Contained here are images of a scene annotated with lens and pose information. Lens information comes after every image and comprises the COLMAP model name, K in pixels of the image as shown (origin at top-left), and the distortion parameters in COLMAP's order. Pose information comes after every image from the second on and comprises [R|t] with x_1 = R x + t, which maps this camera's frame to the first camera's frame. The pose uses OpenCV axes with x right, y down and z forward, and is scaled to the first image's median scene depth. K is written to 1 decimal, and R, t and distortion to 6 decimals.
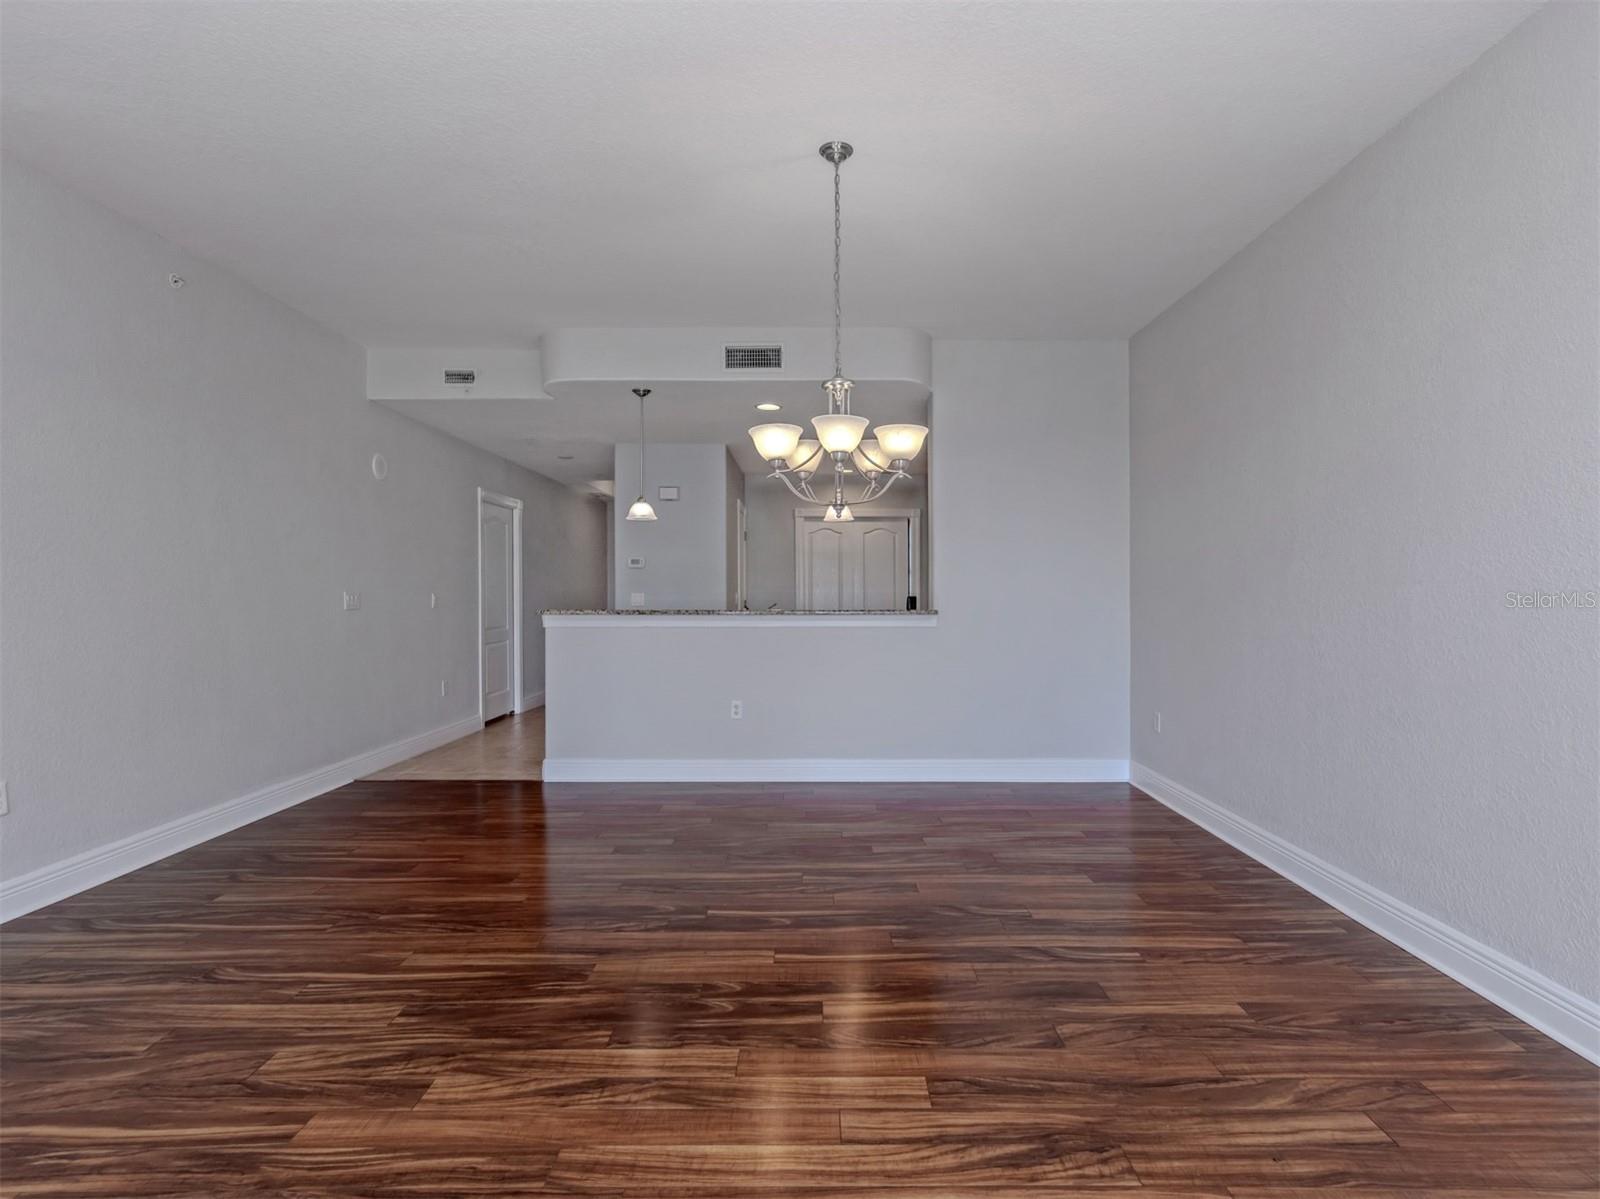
lens RADIAL K [[836.7, 0, 848.3], [0, 836.7, 619.7], [0, 0, 1]] dist [0.004441, 0.000952]
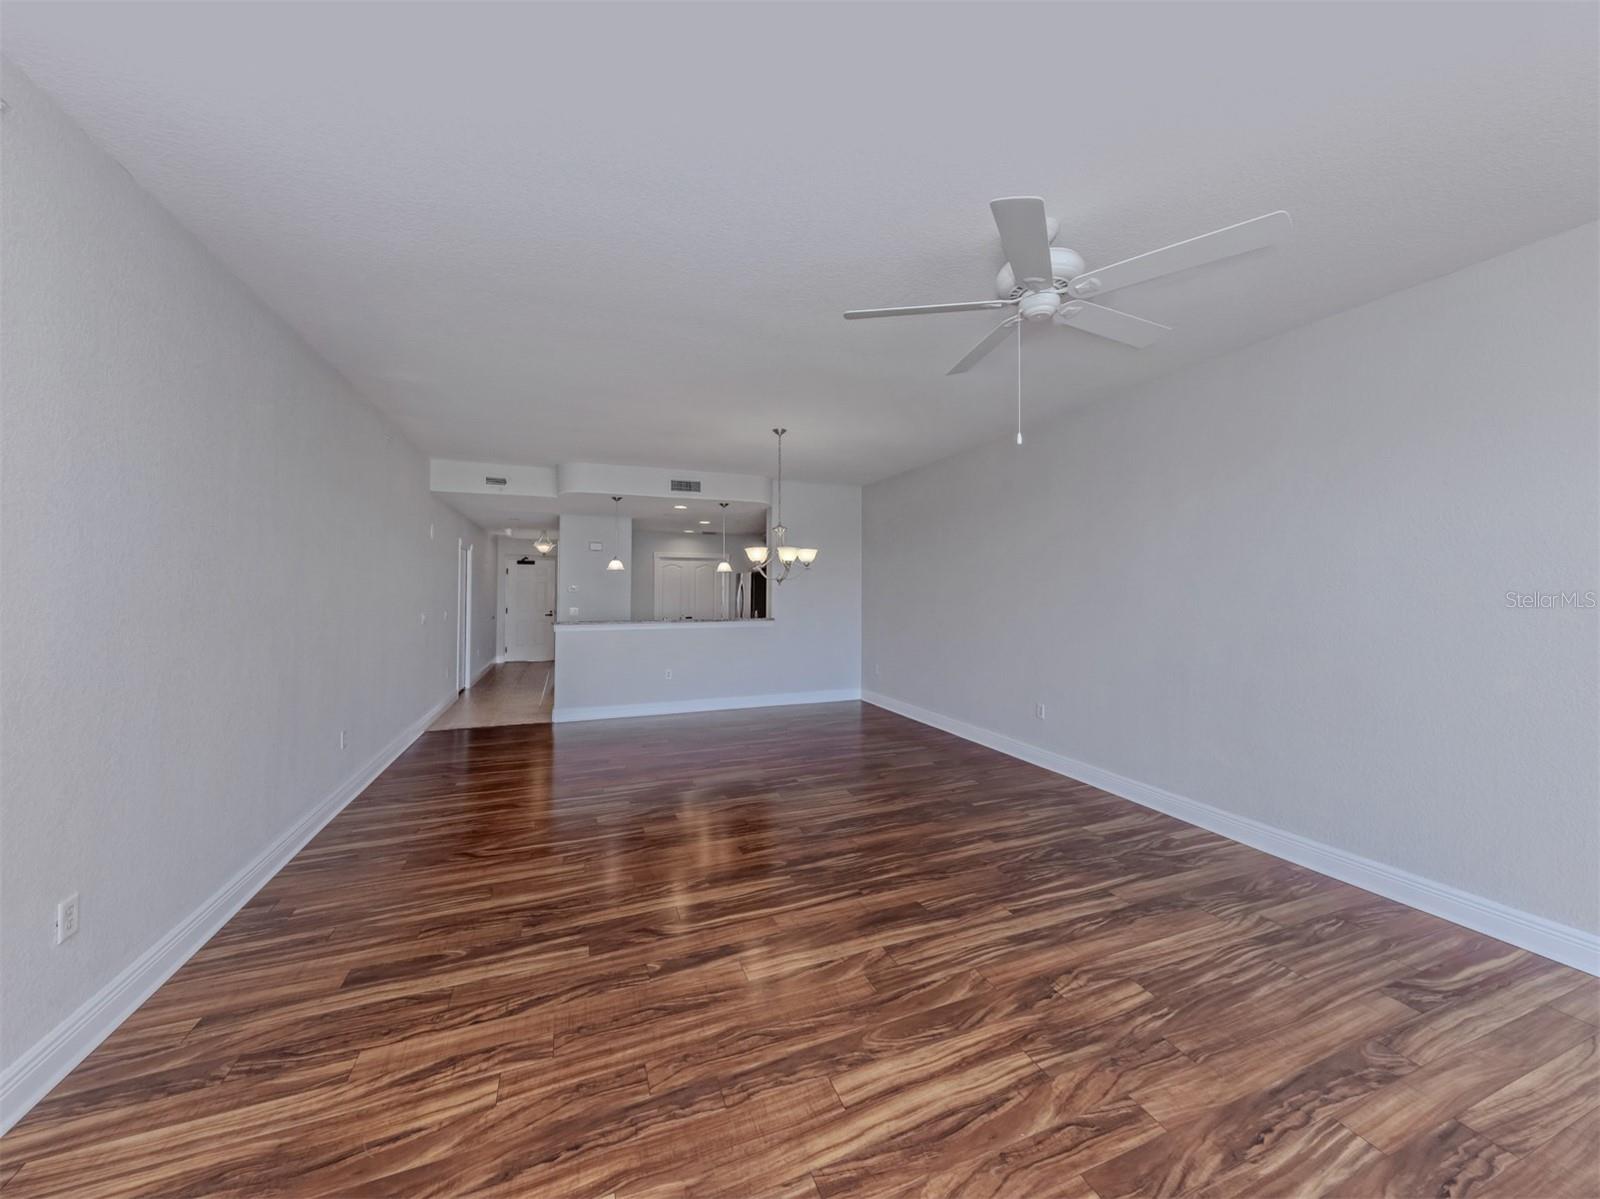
lens RADIAL K [[581.4, 0, 814.1], [0, 581.4, 590.6], [0, 0, 1]] dist [0.008395, -0.001096]
pose [[0.935446, 0.000110, 0.353470, -0.485720], [0.011313, 0.999478, -0.030251, -0.056460], [-0.353289, 0.032297, 0.934957, -0.619672]]
